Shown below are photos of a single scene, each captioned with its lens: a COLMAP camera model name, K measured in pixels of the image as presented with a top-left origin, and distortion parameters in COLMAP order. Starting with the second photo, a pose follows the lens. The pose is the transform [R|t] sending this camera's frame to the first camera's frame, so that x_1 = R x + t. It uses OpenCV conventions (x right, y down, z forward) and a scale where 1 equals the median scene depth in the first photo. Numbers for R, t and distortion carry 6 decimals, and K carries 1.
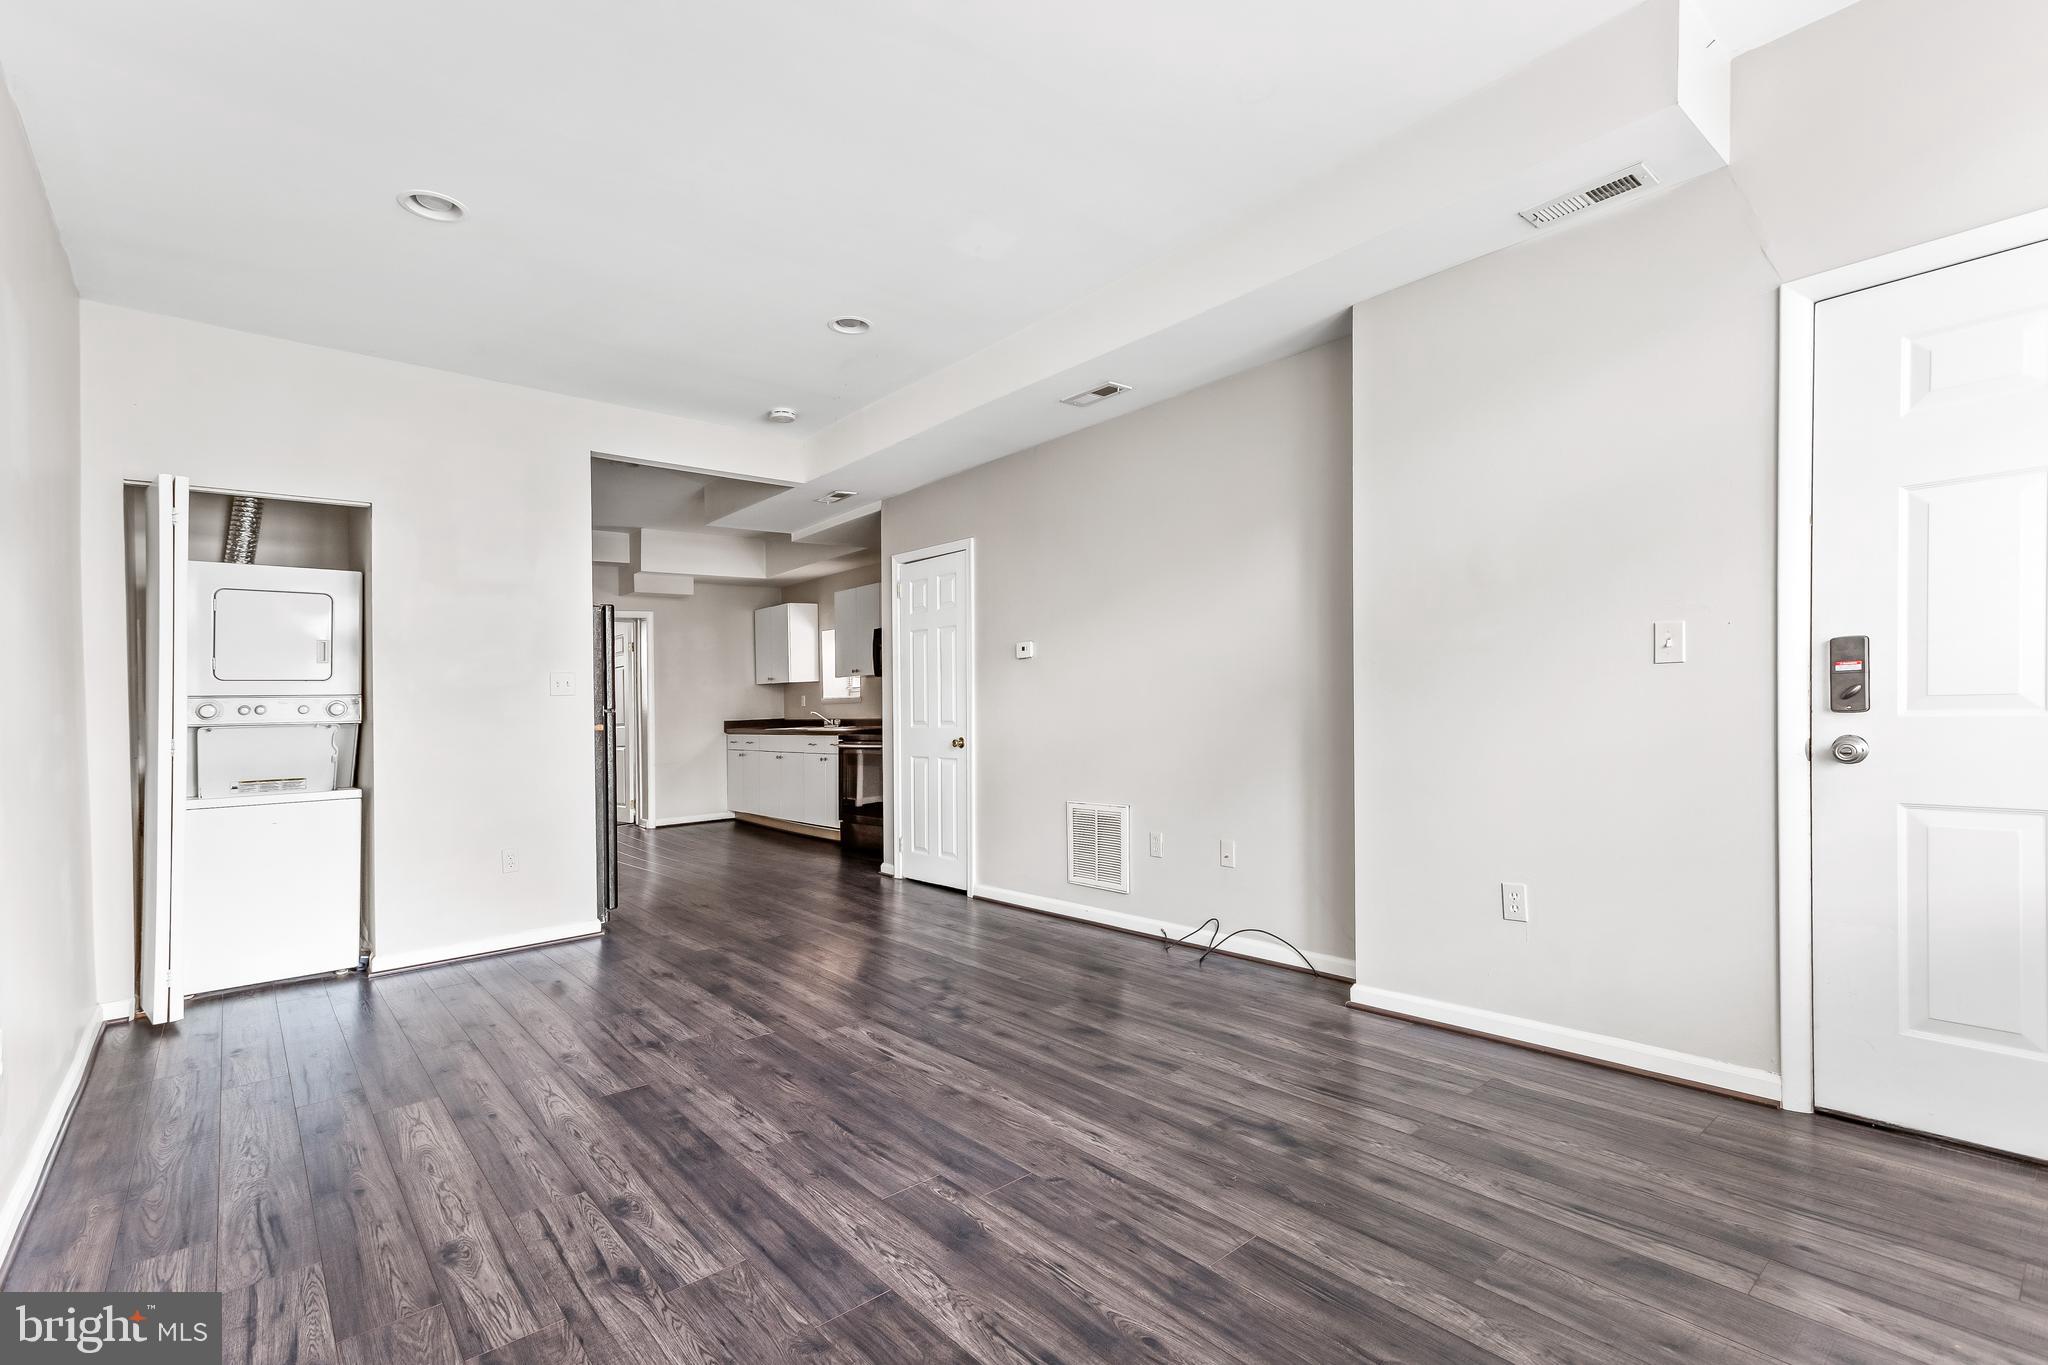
lens RADIAL K [[914.8, 0, 1019.4], [0, 914.8, 651.7], [0, 0, 1]] dist [0.008461, -0.000010]
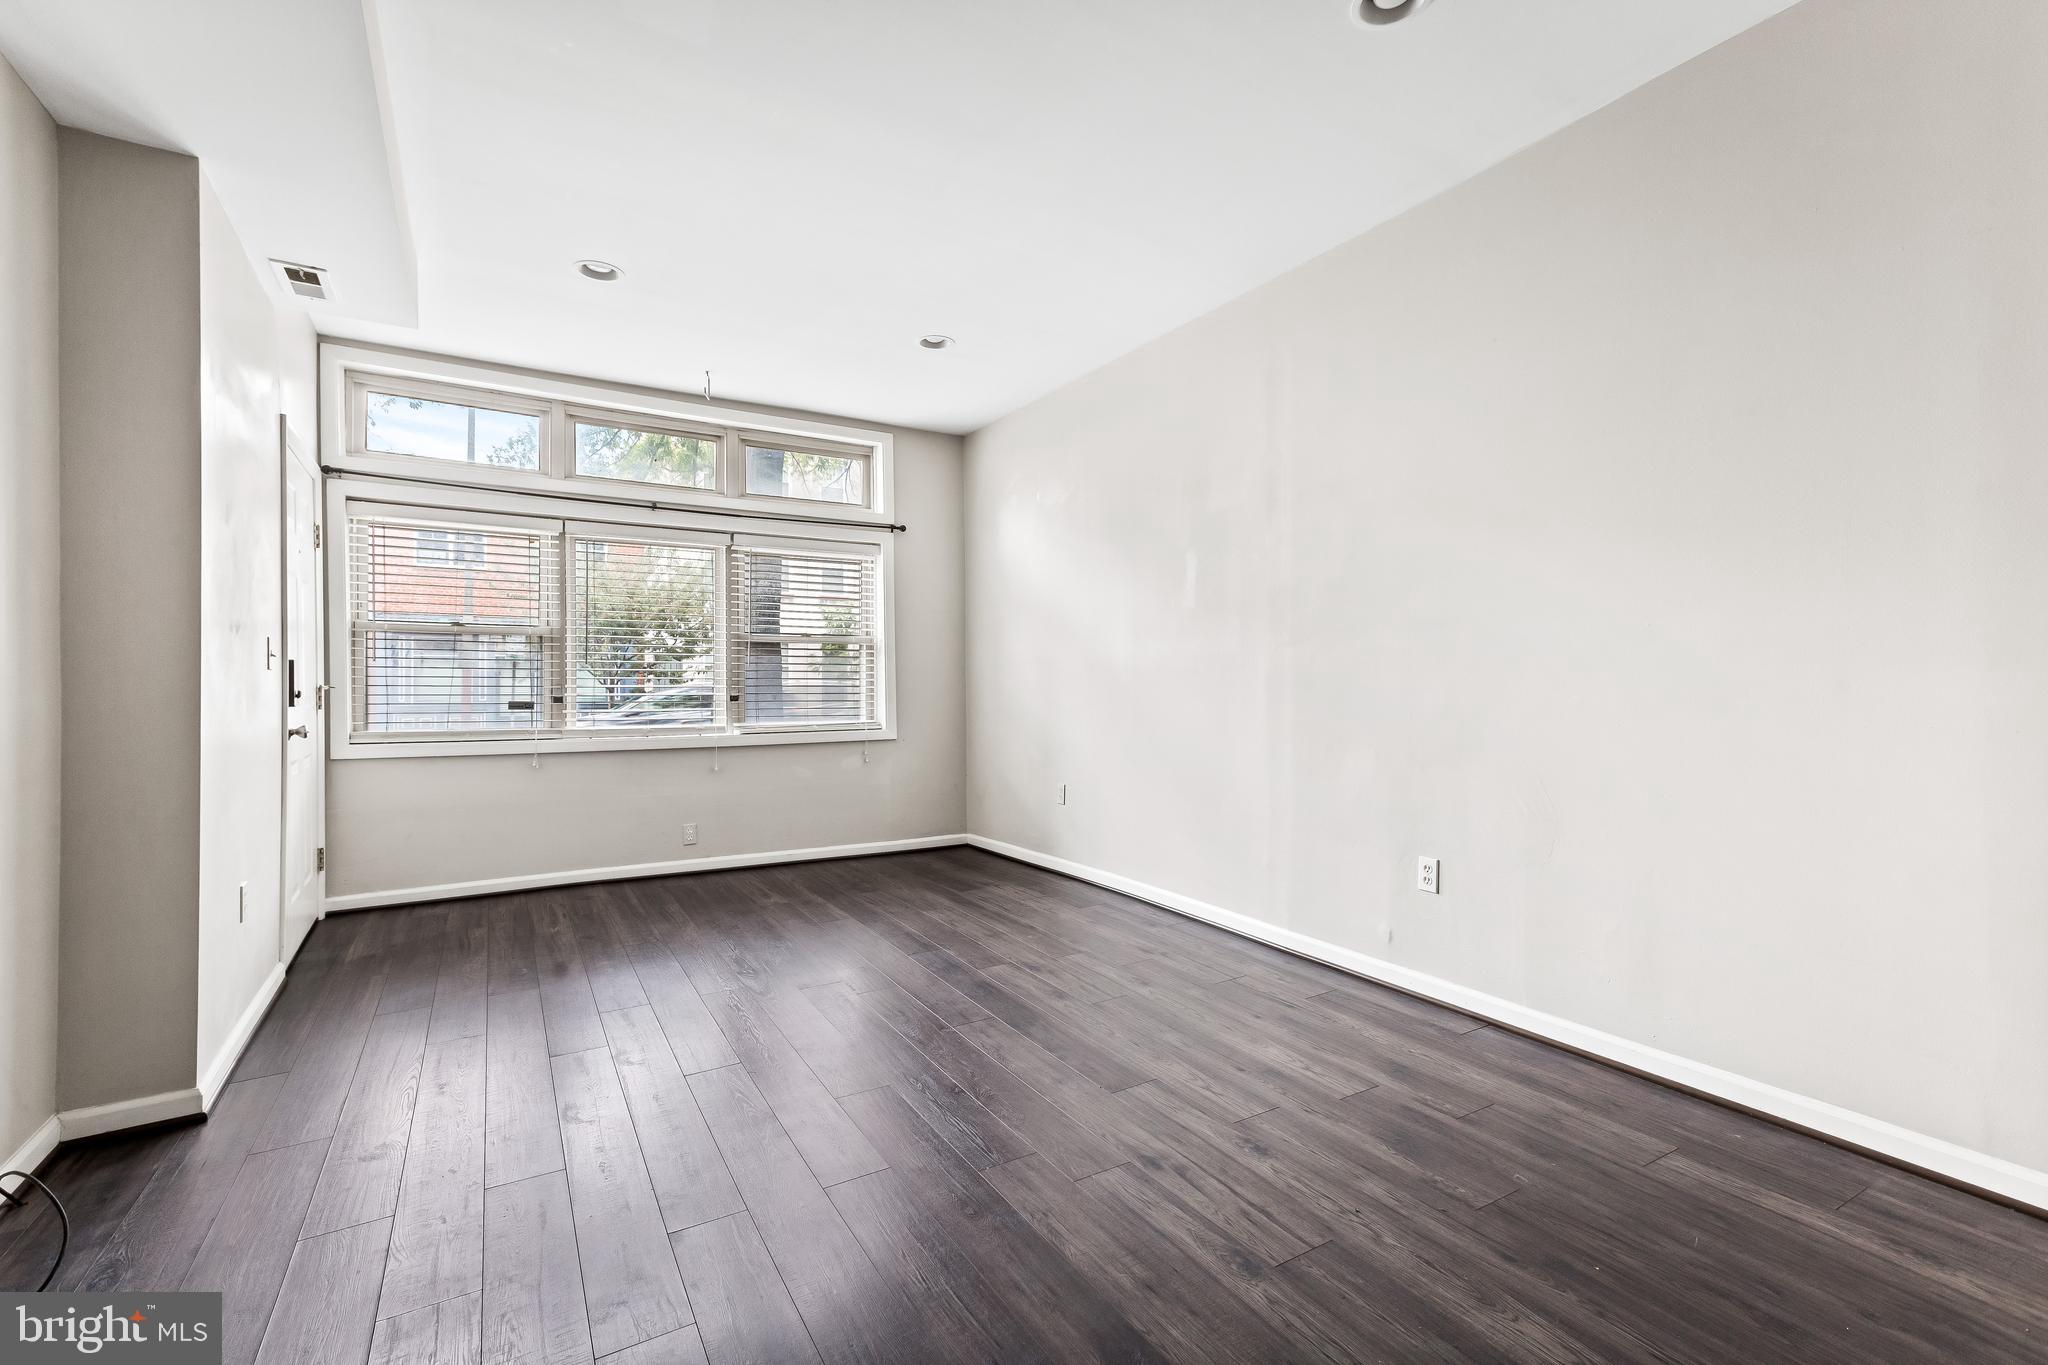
lens RADIAL K [[897.8, 0, 1034.6], [0, 897.8, 679.1], [0, 0, 1]] dist [0.010195, 0.000193]
pose [[-0.987433, 0.038996, 0.153150, -0.266212], [0.030285, 0.997810, -0.058805, 0.066028], [-0.155108, -0.053428, -0.986452, 1.046008]]
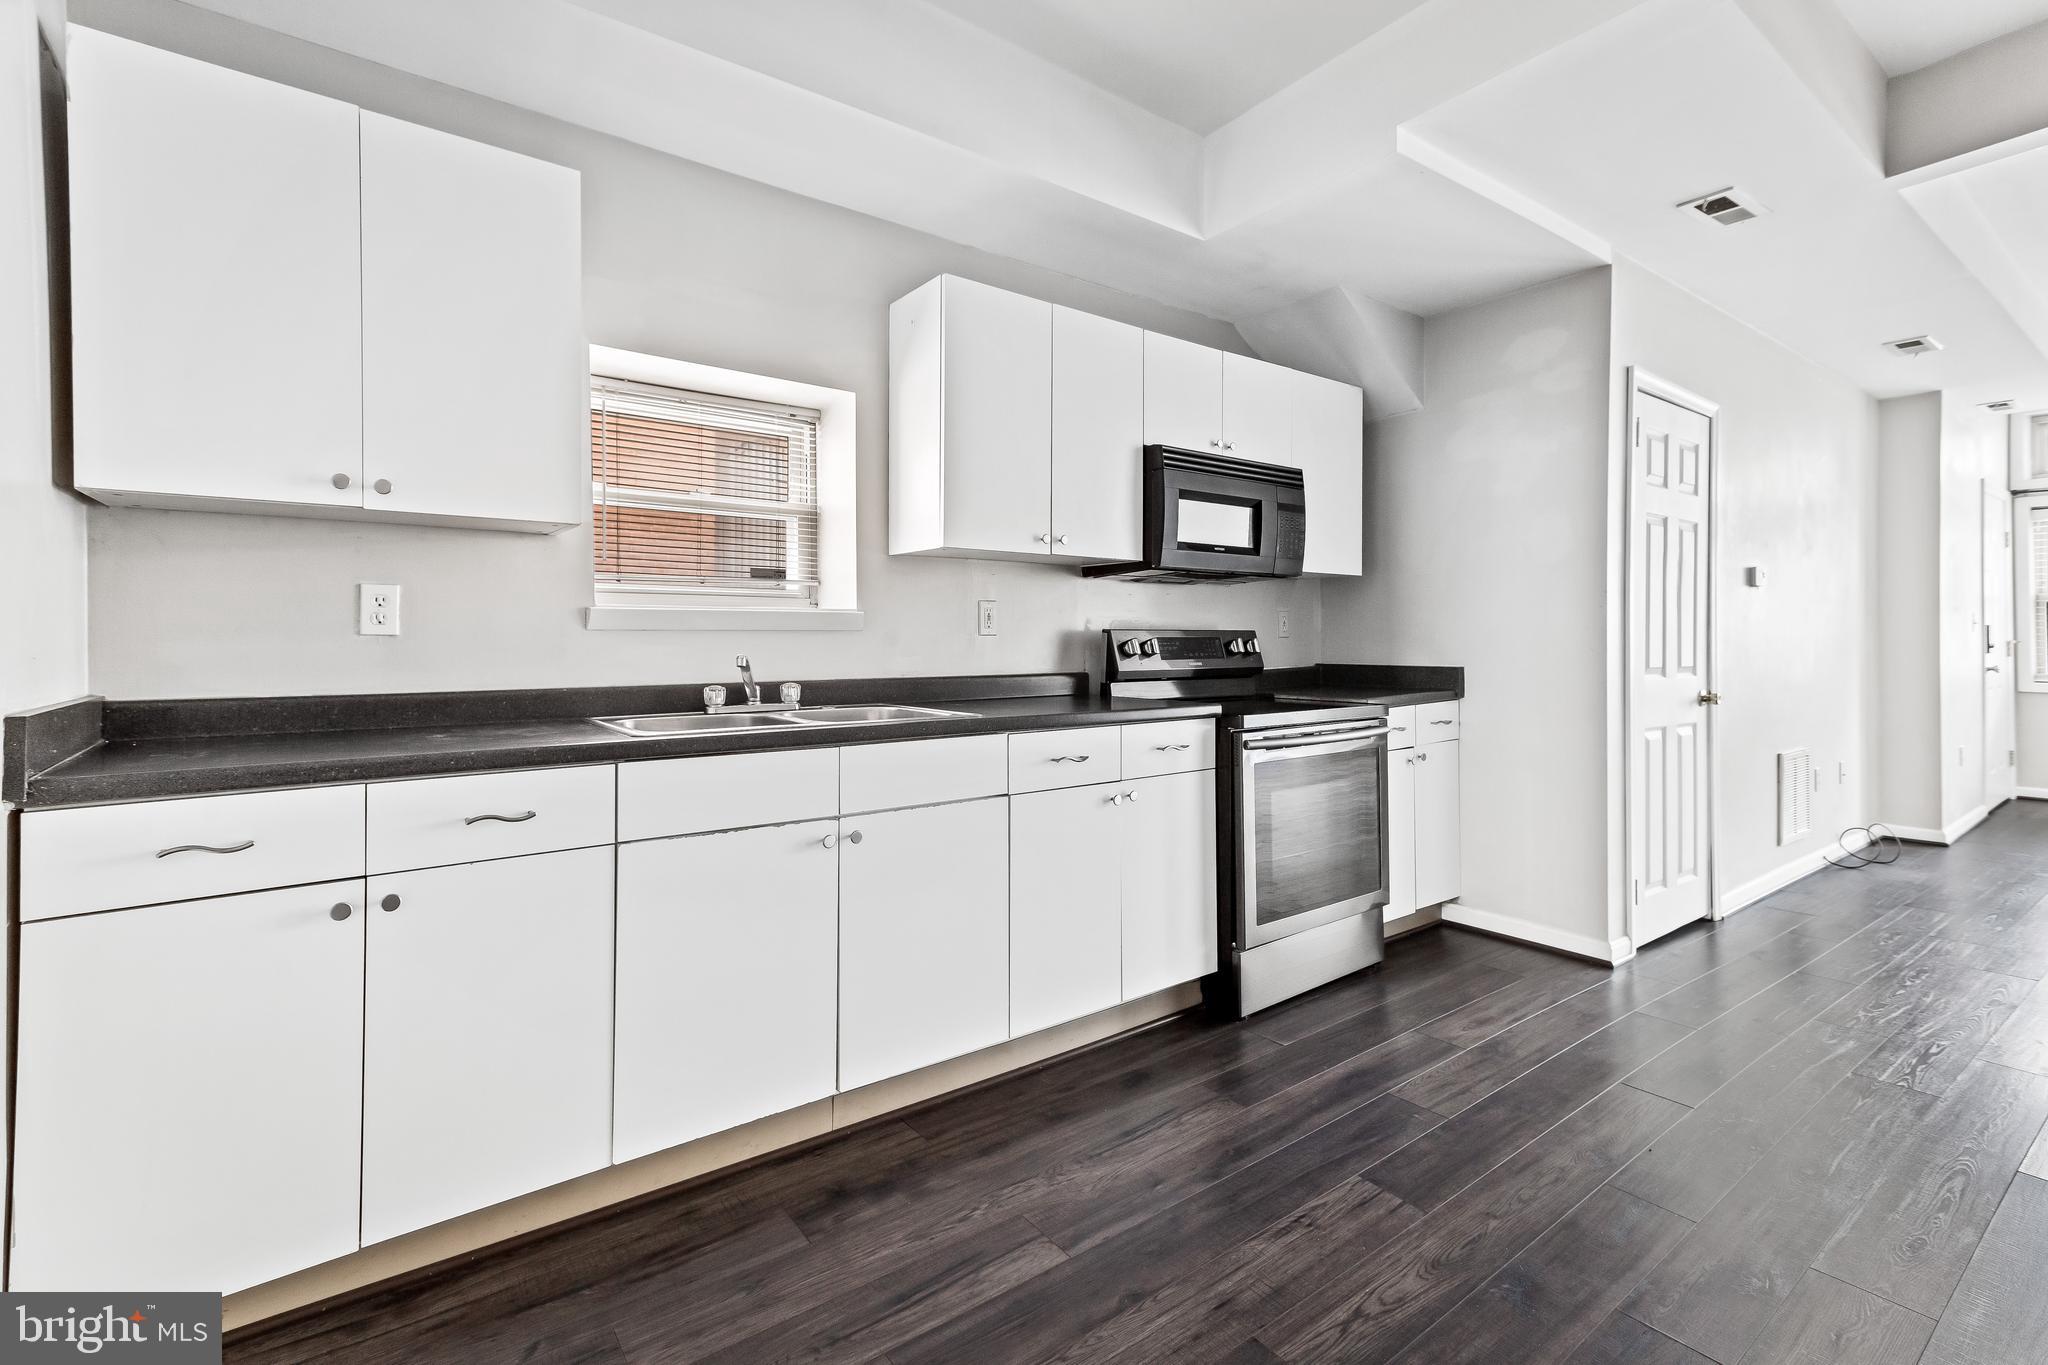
lens RADIAL K [[917.1, 0, 1026.0], [0, 917.1, 623.6], [0, 0, 1]] dist [0.028729, -0.000548]
pose [[0.062087, 0.046567, 0.996984, -0.846414], [-0.057127, 0.997439, -0.043030, 0.111141], [-0.996434, -0.054283, 0.064589, 1.571153]]
